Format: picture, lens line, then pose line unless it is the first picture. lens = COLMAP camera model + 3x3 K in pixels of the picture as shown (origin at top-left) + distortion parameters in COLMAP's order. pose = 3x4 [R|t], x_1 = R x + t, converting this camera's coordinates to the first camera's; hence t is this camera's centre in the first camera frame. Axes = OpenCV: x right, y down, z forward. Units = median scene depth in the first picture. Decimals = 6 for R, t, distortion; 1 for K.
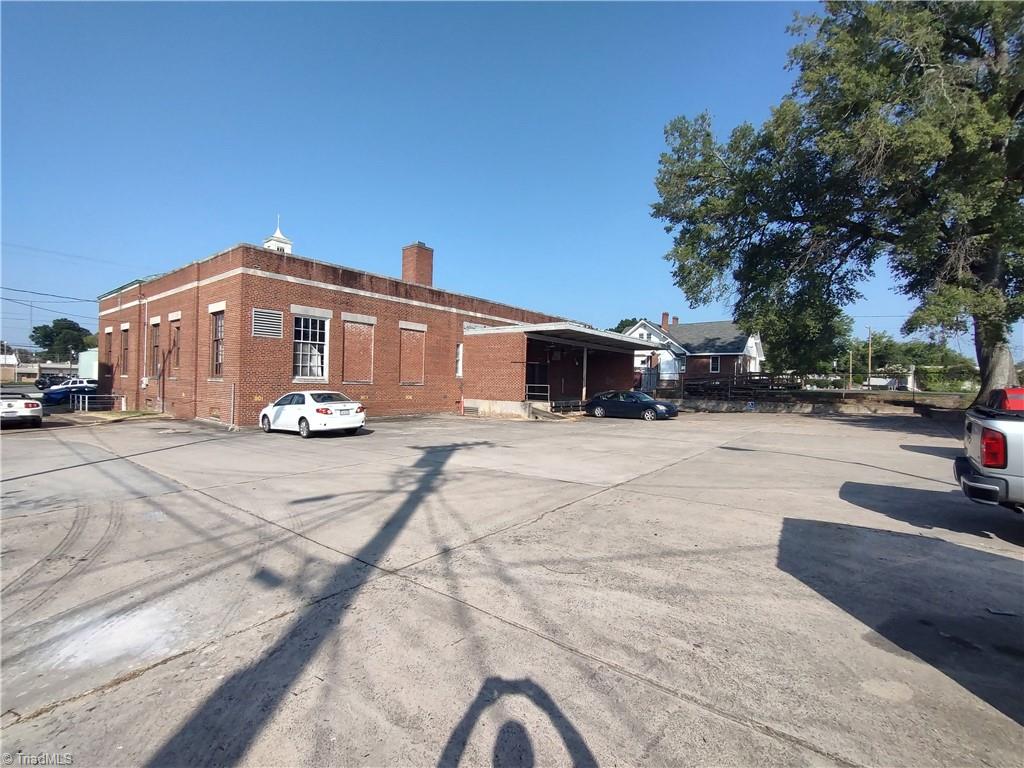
lens RADIAL K [[465.3, 0, 512.0], [0, 465.3, 384.0], [0, 0, 1]] dist [-0.002508, 0.001479]
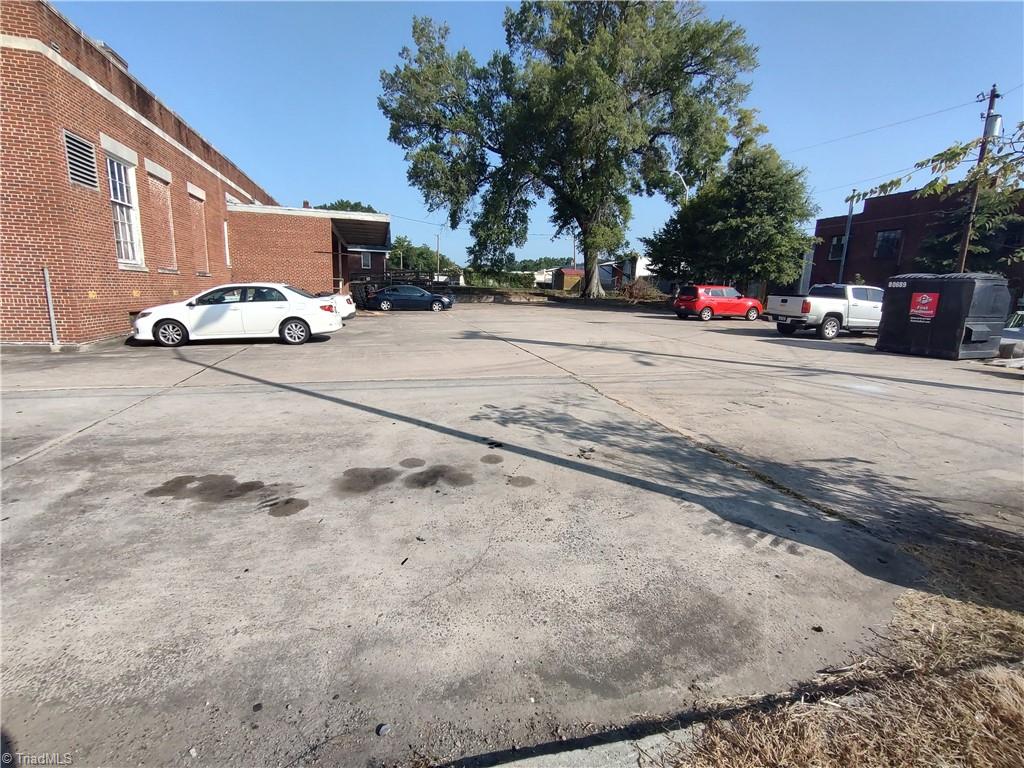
lens RADIAL K [[465.3, 0, 512.0], [0, 465.3, 384.0], [0, 0, 1]] dist [-0.002508, 0.001479]
pose [[0.583517, -0.163409, 0.795491, -0.584370], [-0.014337, 0.977321, 0.211277, 0.007541], [-0.811974, -0.134689, 0.567940, 0.167329]]
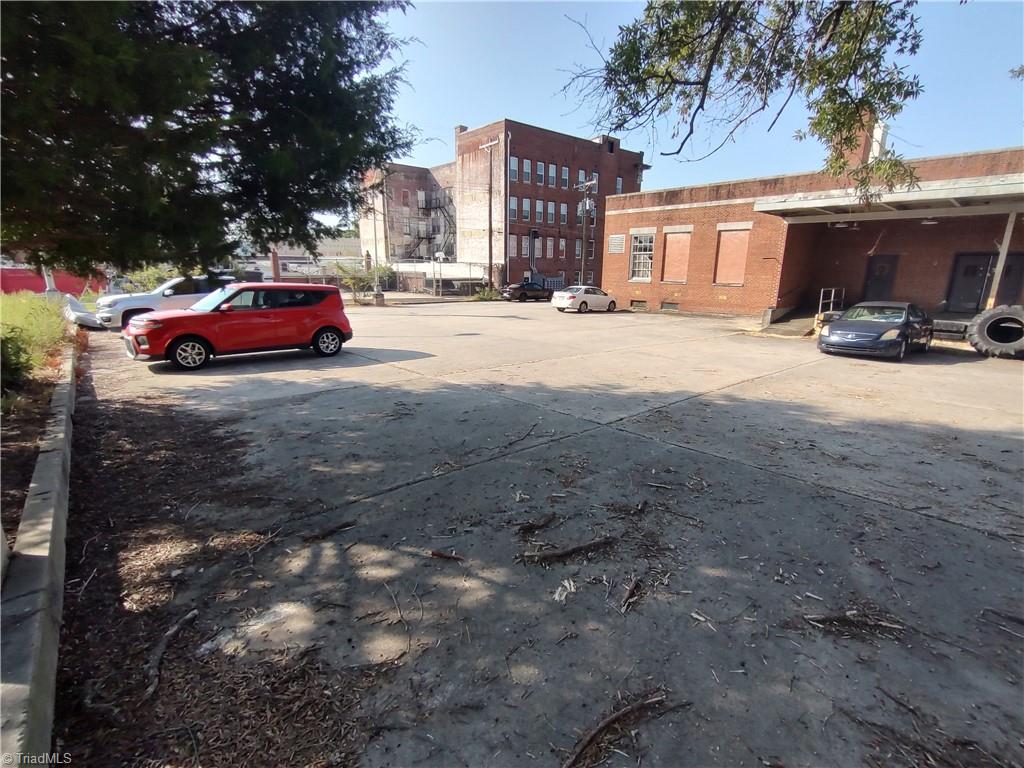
lens RADIAL K [[465.3, 0, 512.0], [0, 465.3, 384.0], [0, 0, 1]] dist [-0.002508, 0.001479]
pose [[-0.160648, 0.208614, -0.964714, 0.968786], [-0.022914, 0.976357, 0.214947, 0.004679], [0.986746, 0.056636, -0.152070, 0.744128]]
